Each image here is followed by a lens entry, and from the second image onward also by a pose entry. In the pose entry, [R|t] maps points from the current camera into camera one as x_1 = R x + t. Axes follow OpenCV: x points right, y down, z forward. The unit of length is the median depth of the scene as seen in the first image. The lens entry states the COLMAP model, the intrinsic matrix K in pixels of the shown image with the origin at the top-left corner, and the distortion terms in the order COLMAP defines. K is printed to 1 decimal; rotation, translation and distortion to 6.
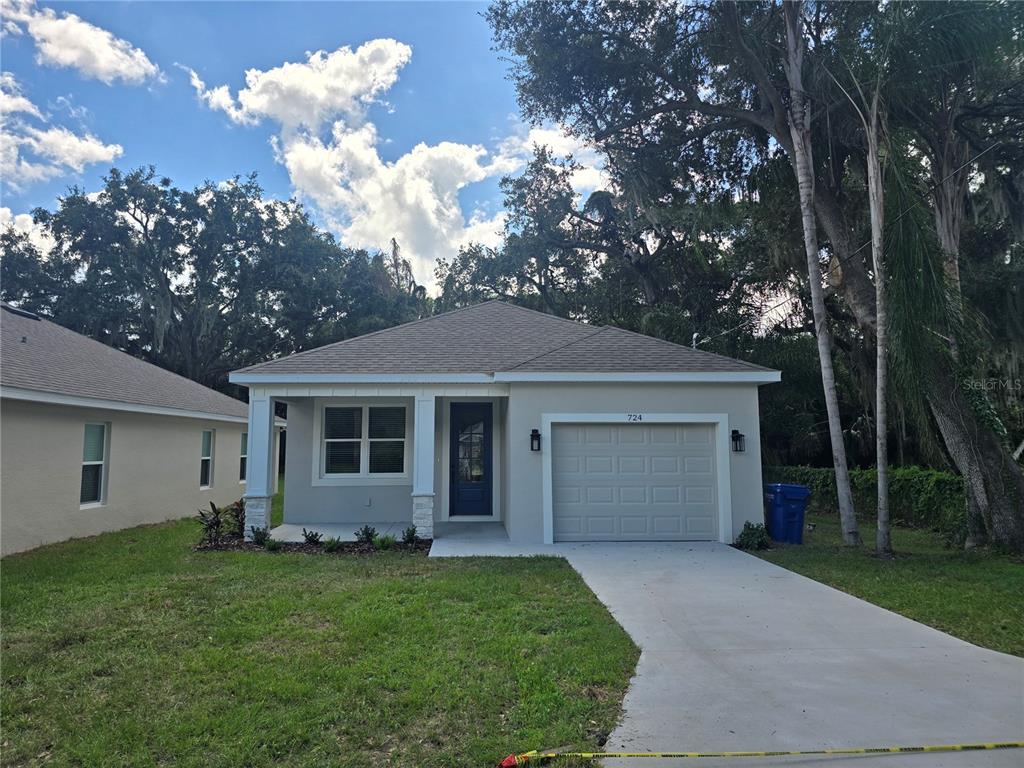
lens RADIAL K [[684.6, 0, 509.3], [0, 684.6, 375.2], [0, 0, 1]] dist [0.061087, -0.057130]
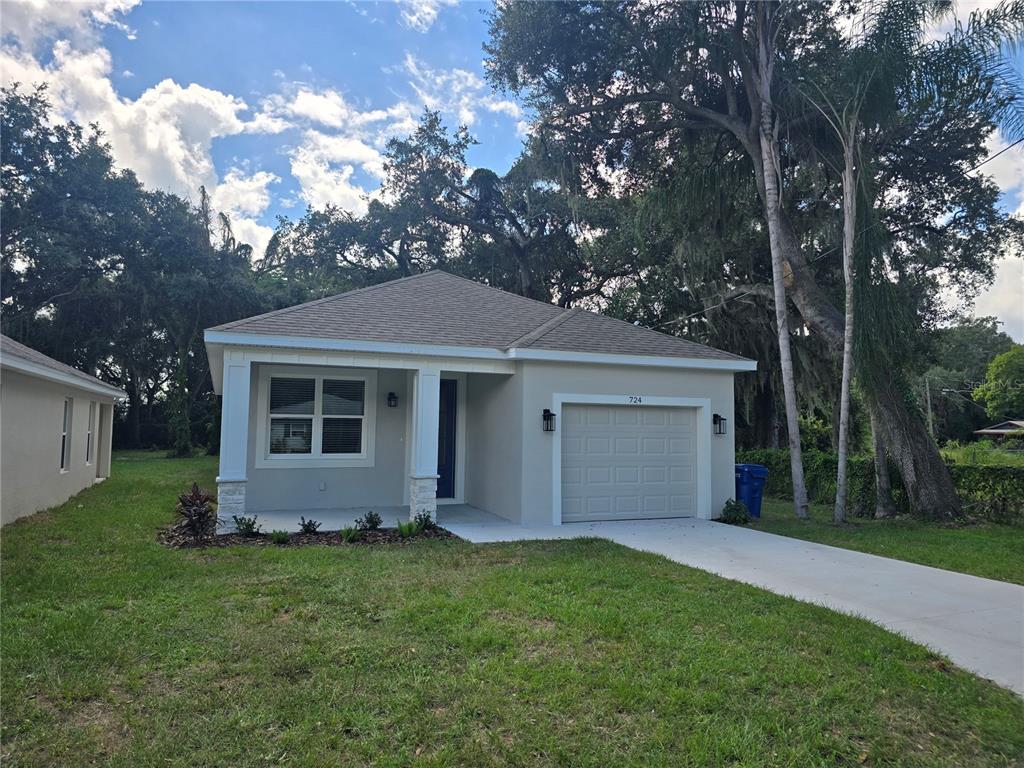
lens RADIAL K [[678.1, 0, 515.7], [0, 678.1, 385.8], [0, 0, 1]] dist [0.071986, -0.089484]
pose [[0.938154, 0.037108, 0.344224, -0.324219], [-0.051636, 0.998116, 0.033132, 0.016346], [-0.342346, -0.048857, 0.938303, 0.112947]]
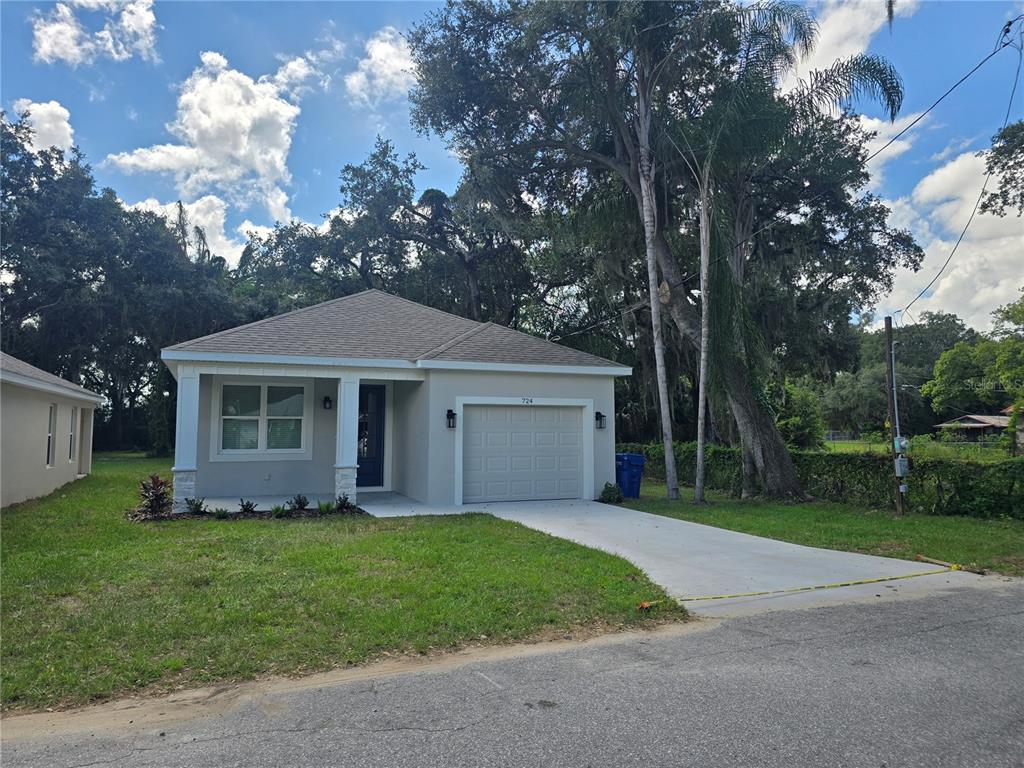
lens RADIAL K [[682.1, 0, 506.6], [0, 682.1, 379.8], [0, 0, 1]] dist [0.073544, -0.089202]
pose [[0.937570, 0.029866, 0.346511, -0.268360], [-0.041424, 0.998803, 0.025995, -0.005988], [-0.345320, -0.038726, 0.937686, -0.126049]]
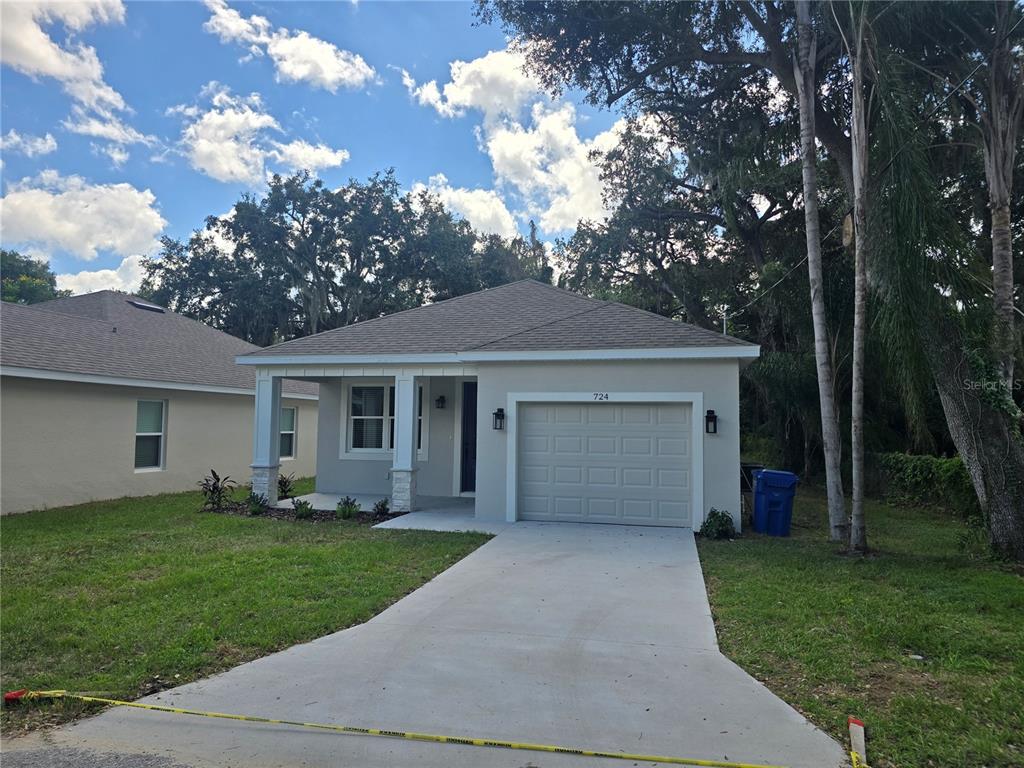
lens RADIAL K [[684.5, 0, 516.9], [0, 684.5, 382.8], [0, 0, 1]] dist [0.072161, -0.071176]
pose [[0.963247, -0.003369, -0.268598, 0.319698], [0.013974, 0.999196, 0.037579, 0.004507], [0.268255, -0.039951, 0.962519, 0.041922]]
